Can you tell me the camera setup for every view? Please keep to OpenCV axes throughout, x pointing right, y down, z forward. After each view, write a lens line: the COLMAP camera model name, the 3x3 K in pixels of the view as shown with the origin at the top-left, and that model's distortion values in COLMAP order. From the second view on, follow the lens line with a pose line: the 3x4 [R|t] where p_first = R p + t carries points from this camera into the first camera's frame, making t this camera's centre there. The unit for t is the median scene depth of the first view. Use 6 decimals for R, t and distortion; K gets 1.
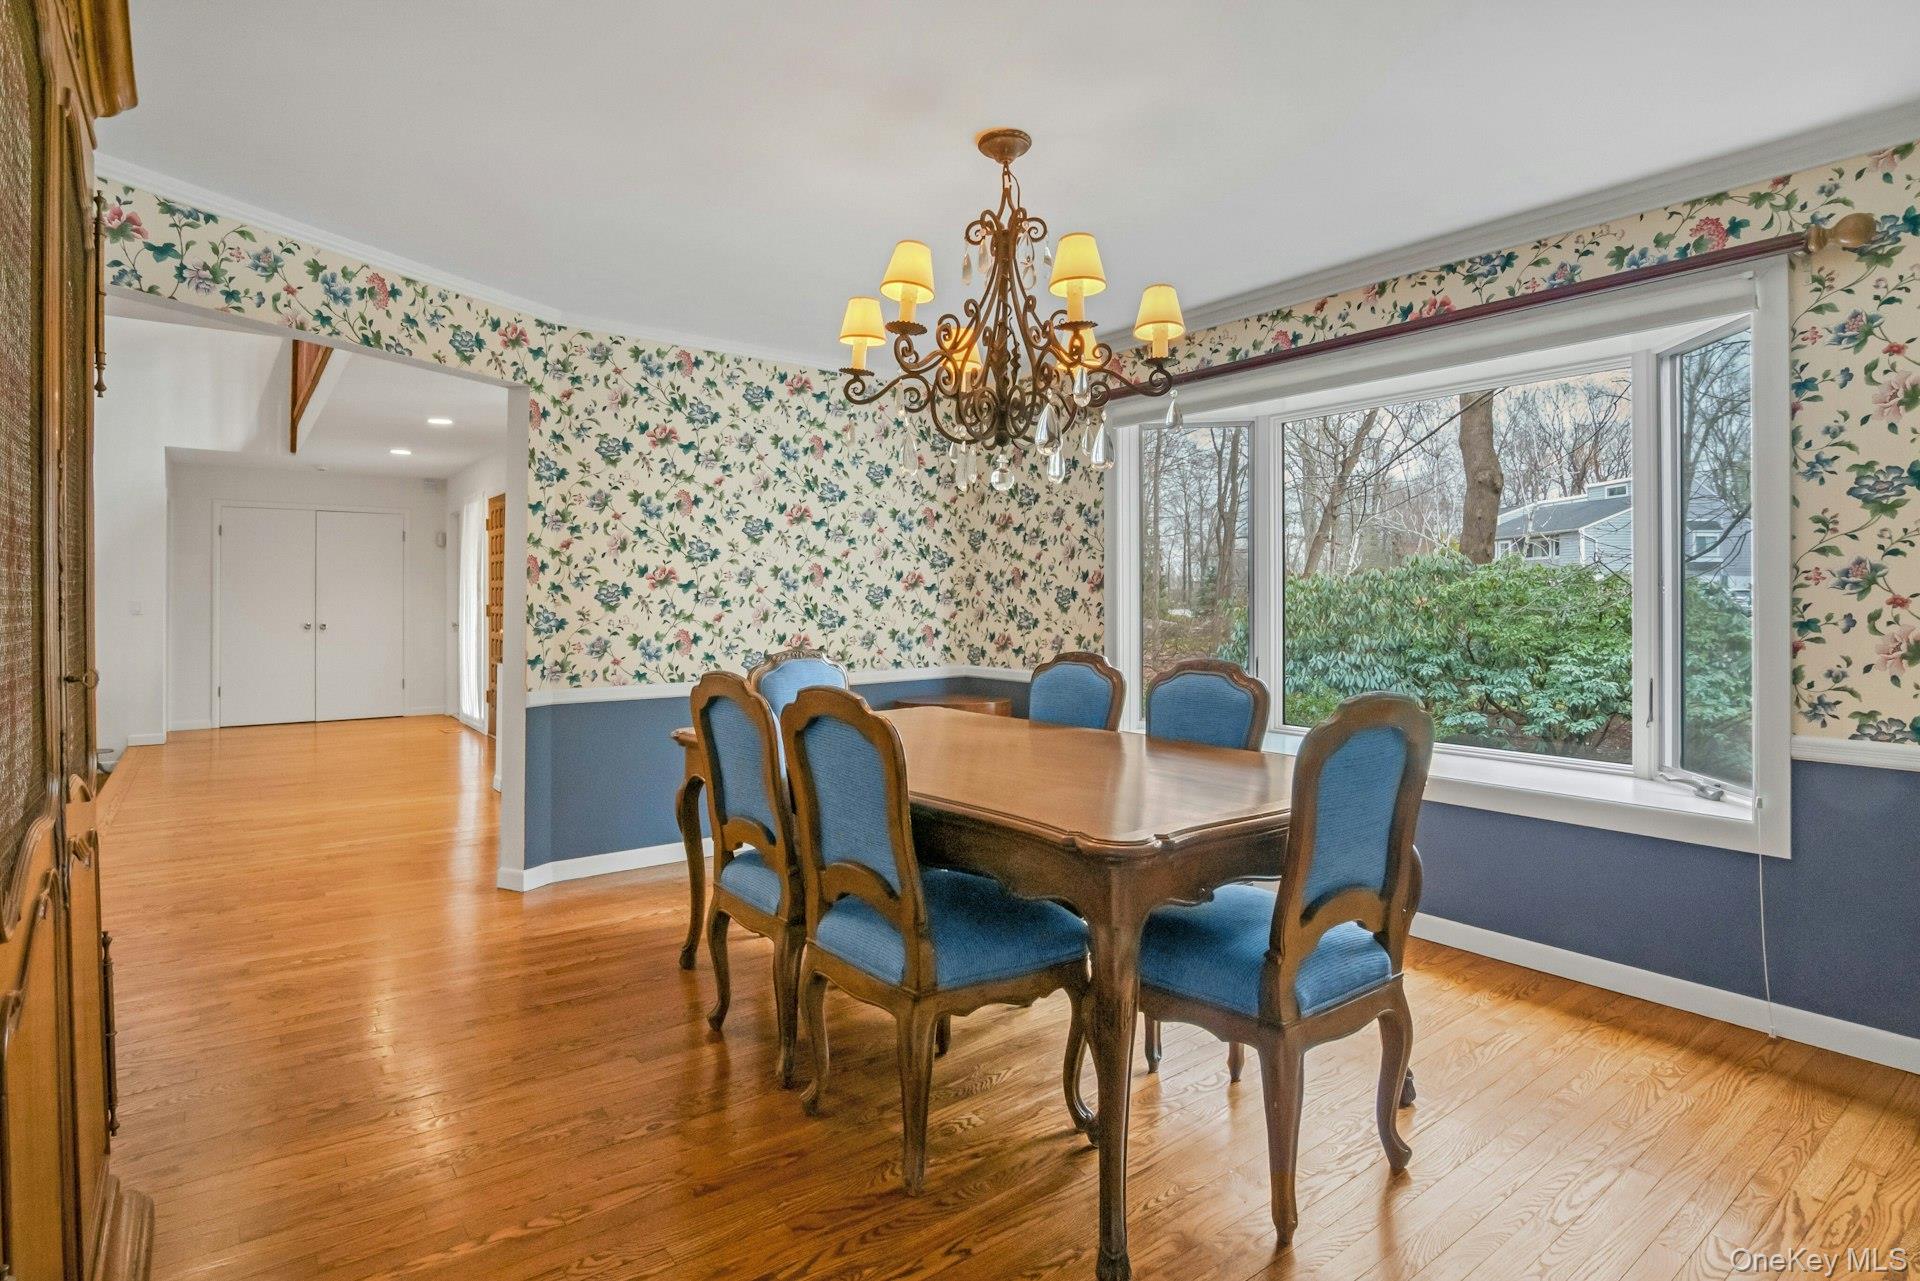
lens RADIAL K [[956.4, 0, 938.4], [0, 956.4, 615.0], [0, 0, 1]] dist [-0.007389, -0.006269]
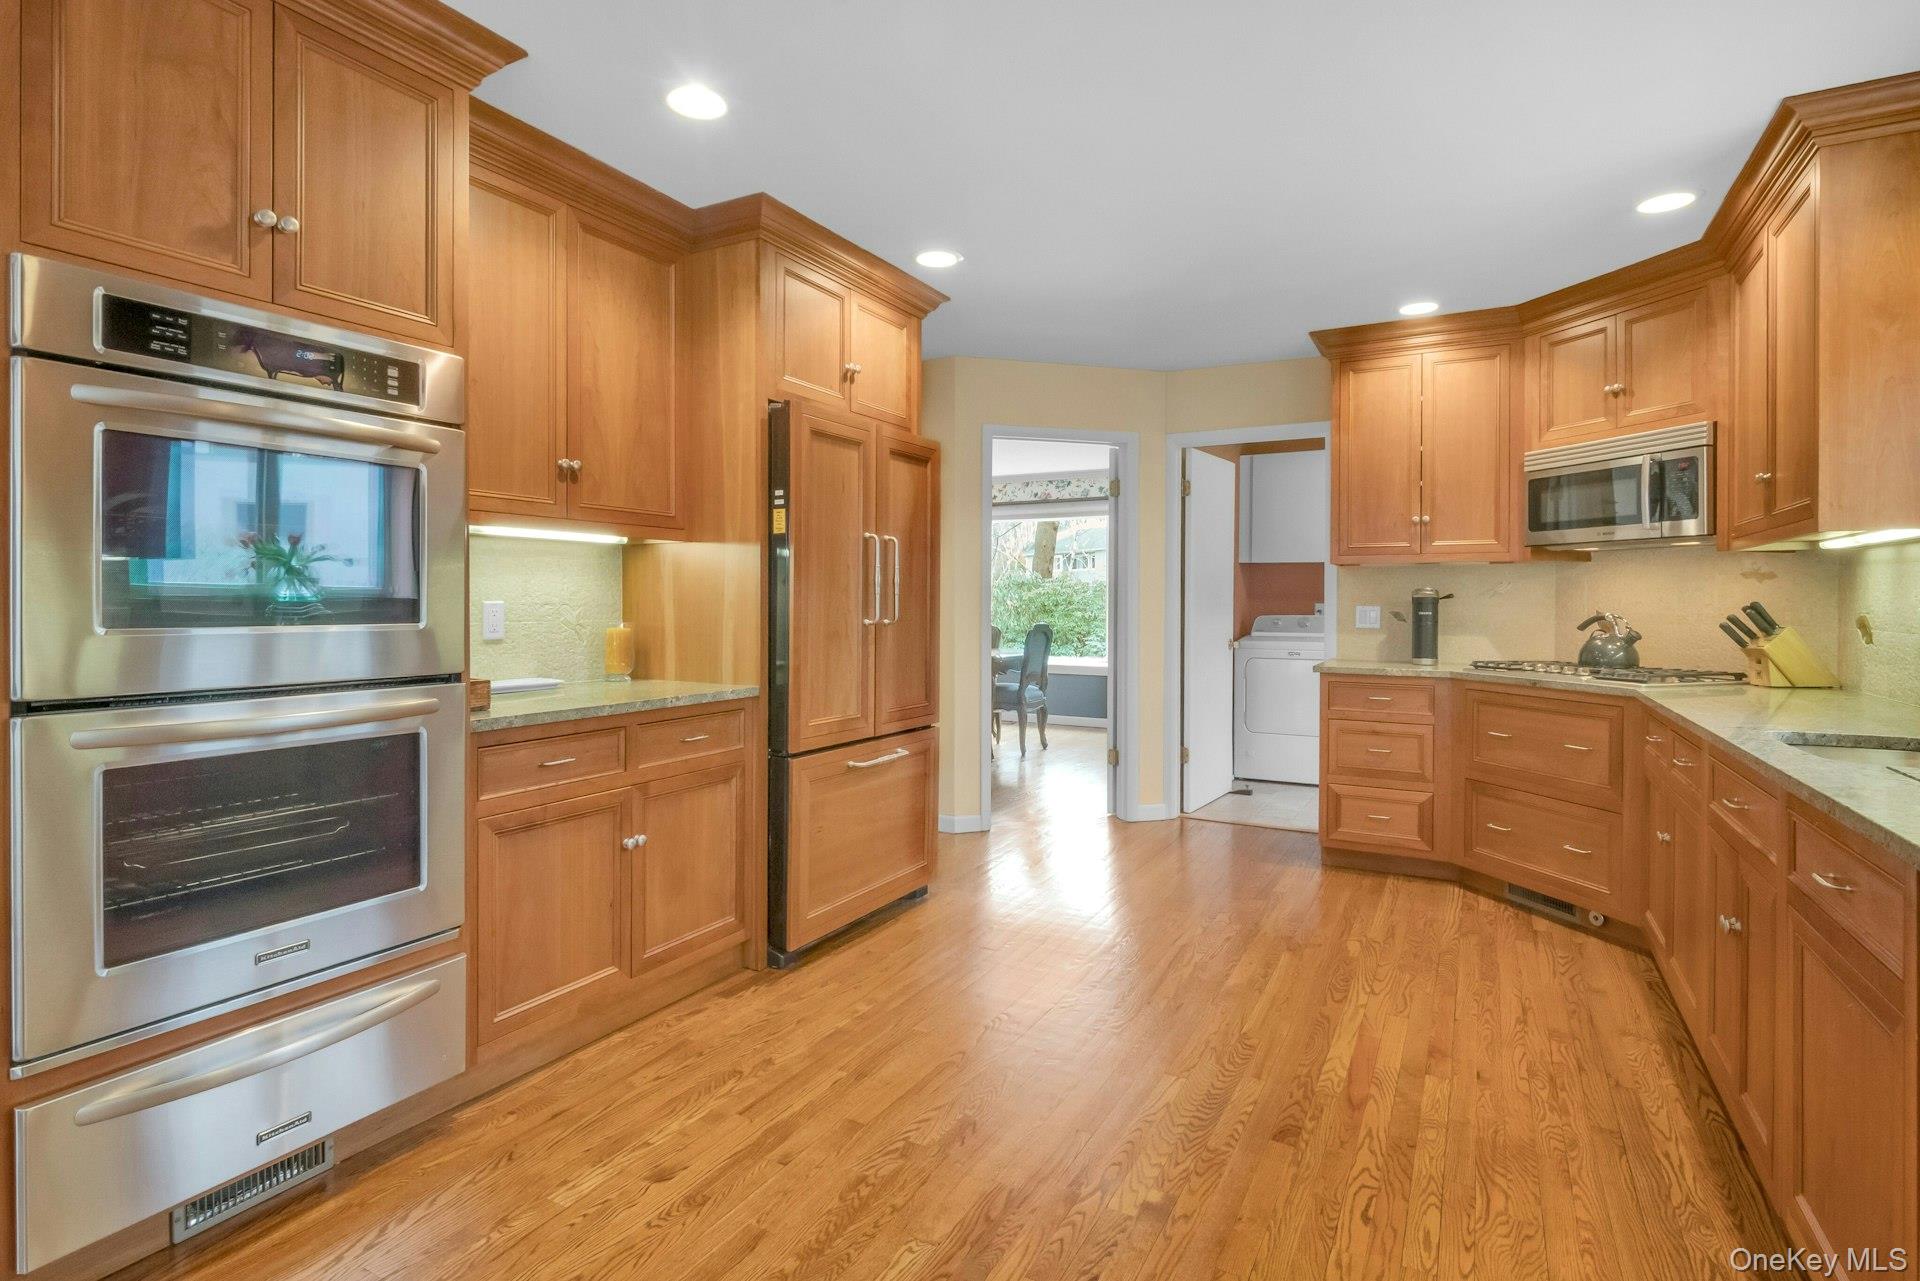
lens RADIAL K [[956.4, 0, 932.5], [0, 956.4, 600.2], [0, 0, 1]] dist [-0.007389, -0.006269]
pose [[0.917588, 0.004520, 0.397506, -0.837514], [0.000055, 0.999934, -0.011498, -0.003021], [-0.397532, 0.010573, 0.917527, -1.339789]]
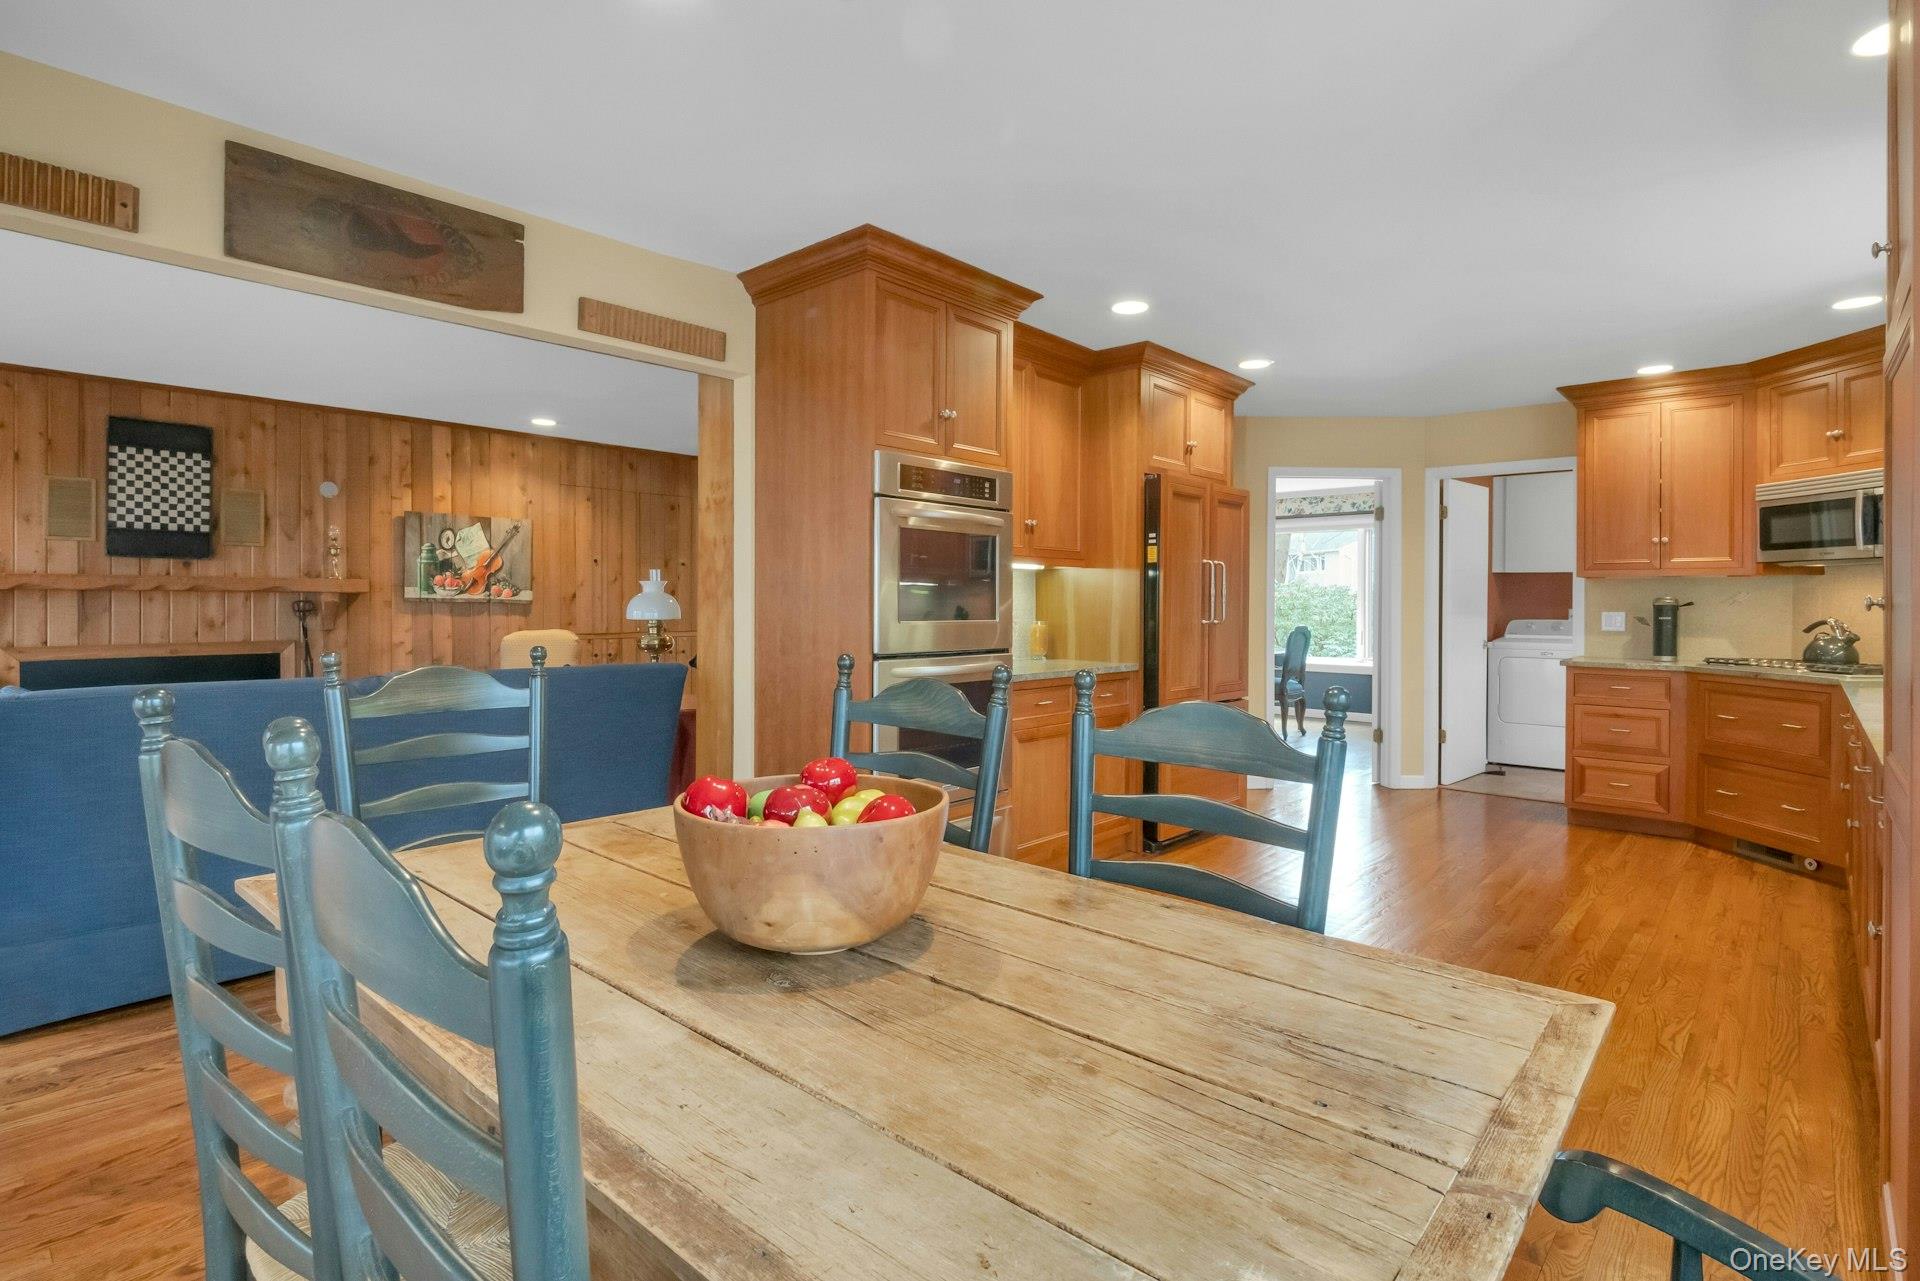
lens RADIAL K [[956.4, 0, 902.1], [0, 956.4, 600.7], [0, 0, 1]] dist [-0.007389, -0.006269]
pose [[0.986268, 0.006452, 0.165026, -1.205760], [-0.004395, 0.999908, -0.012824, -0.003261], [-0.165093, 0.011923, 0.986206, -1.755395]]
